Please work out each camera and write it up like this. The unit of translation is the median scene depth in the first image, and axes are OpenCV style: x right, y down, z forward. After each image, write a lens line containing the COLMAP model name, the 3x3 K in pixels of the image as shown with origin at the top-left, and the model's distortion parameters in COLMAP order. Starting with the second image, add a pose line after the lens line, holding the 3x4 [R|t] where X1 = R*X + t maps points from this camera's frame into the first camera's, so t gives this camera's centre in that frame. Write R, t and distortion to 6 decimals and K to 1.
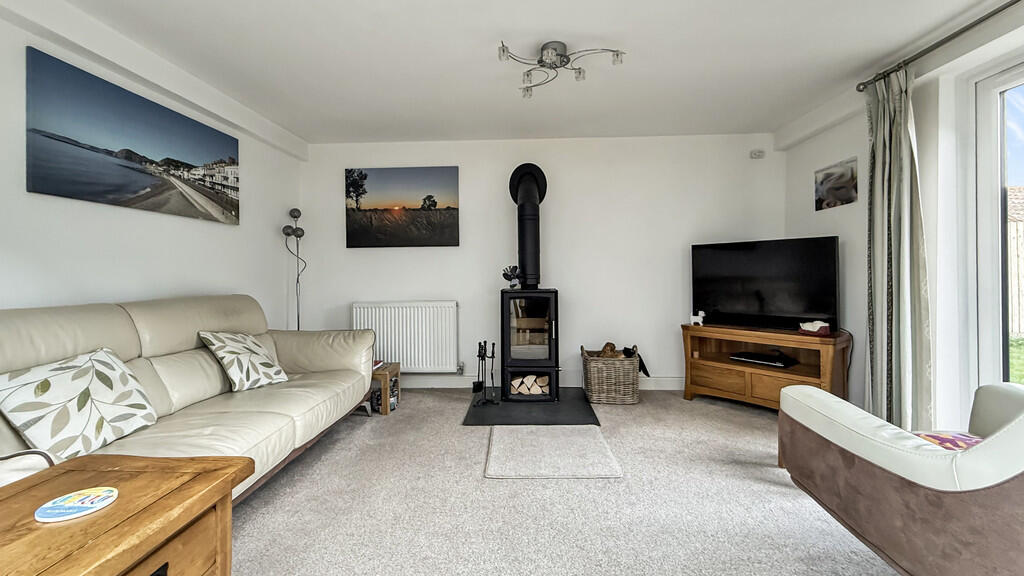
lens RADIAL K [[415.7, 0, 505.6], [0, 415.7, 273.9], [0, 0, 1]] dist [-0.000030, 0.000097]
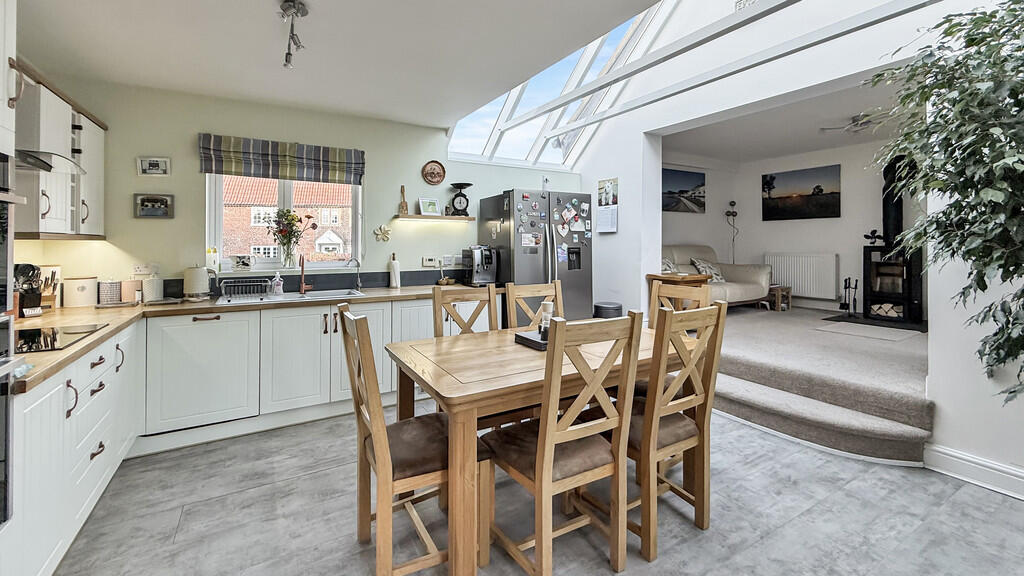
lens RADIAL K [[415.7, 0, 513.1], [0, 415.7, 242.3], [0, 0, 1]] dist [-0.000030, 0.000097]
pose [[0.551559, 0.008816, -0.834089, 0.660046], [-0.004421, 0.999961, 0.007646, 0.023459], [0.834124, -0.000529, 0.551577, -1.105209]]
